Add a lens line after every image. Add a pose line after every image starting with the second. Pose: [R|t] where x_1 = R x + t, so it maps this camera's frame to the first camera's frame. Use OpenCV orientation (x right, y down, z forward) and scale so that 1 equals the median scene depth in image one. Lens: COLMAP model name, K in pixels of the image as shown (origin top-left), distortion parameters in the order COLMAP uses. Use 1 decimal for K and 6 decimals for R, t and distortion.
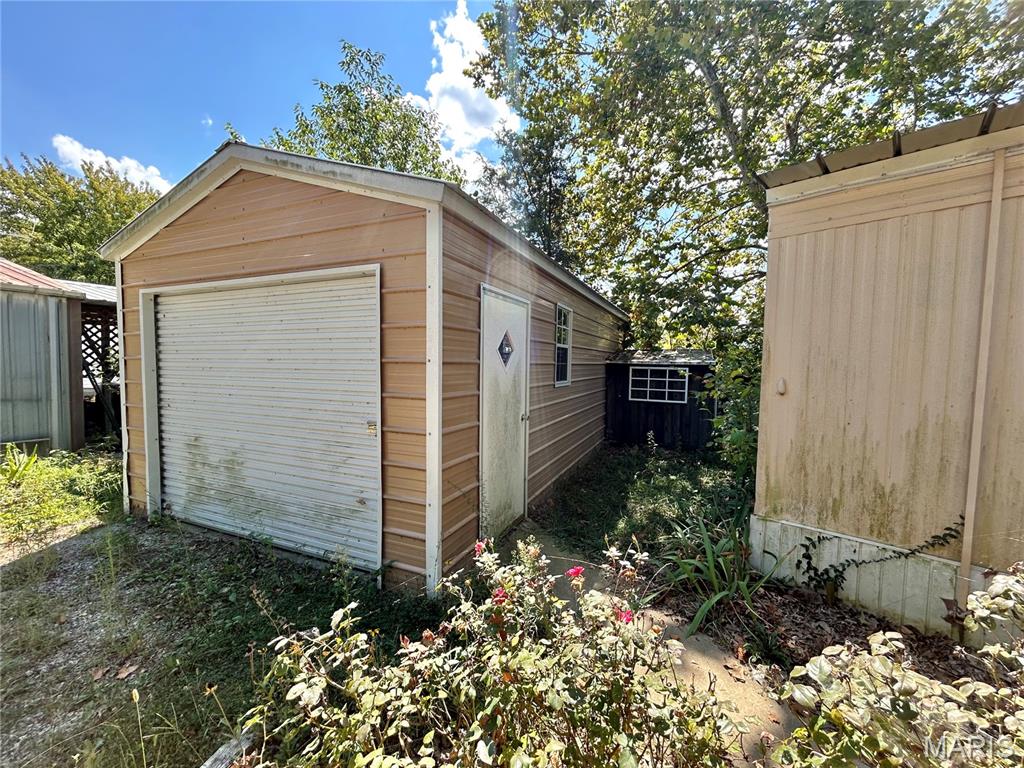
lens RADIAL K [[408.0, 0, 512.2], [0, 408.0, 378.2], [0, 0, 1]] dist [-0.002995, 0.000269]
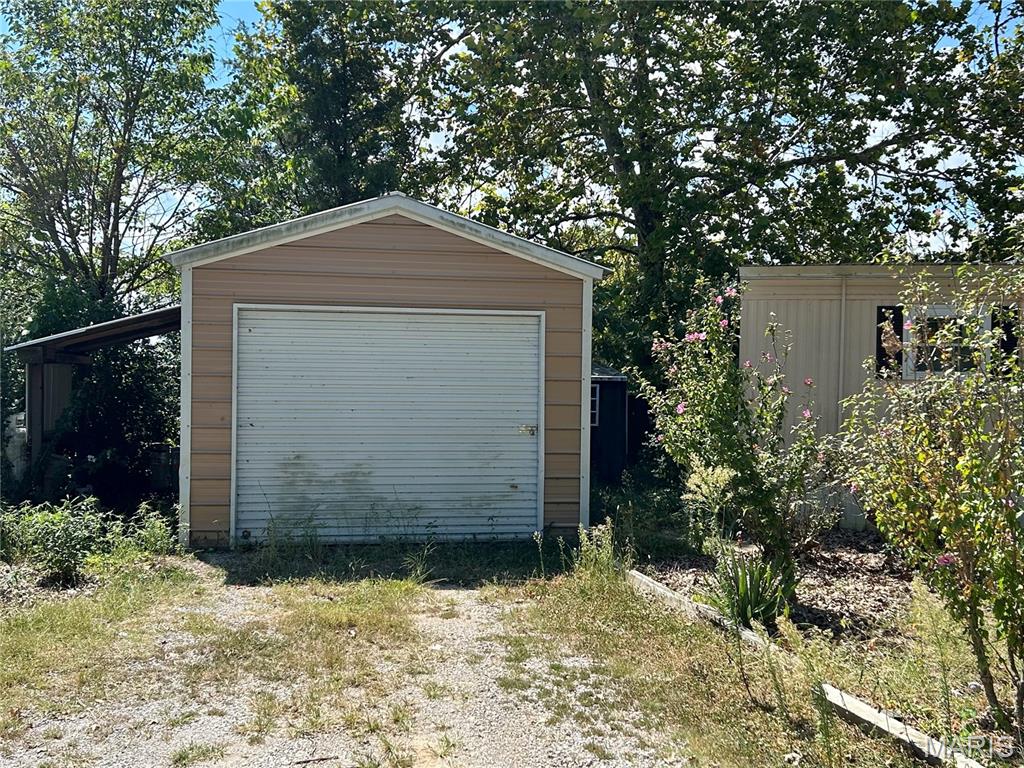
lens RADIAL K [[1134.7, 0, 512.2], [0, 1134.7, 386.0], [0, 0, 1]] dist [0.026693, 0.000000]
pose [[0.847590, -0.001596, 0.530650, -2.350501], [0.019008, 0.999445, -0.027354, 0.081608], [-0.530311, 0.033272, 0.847150, -2.131261]]
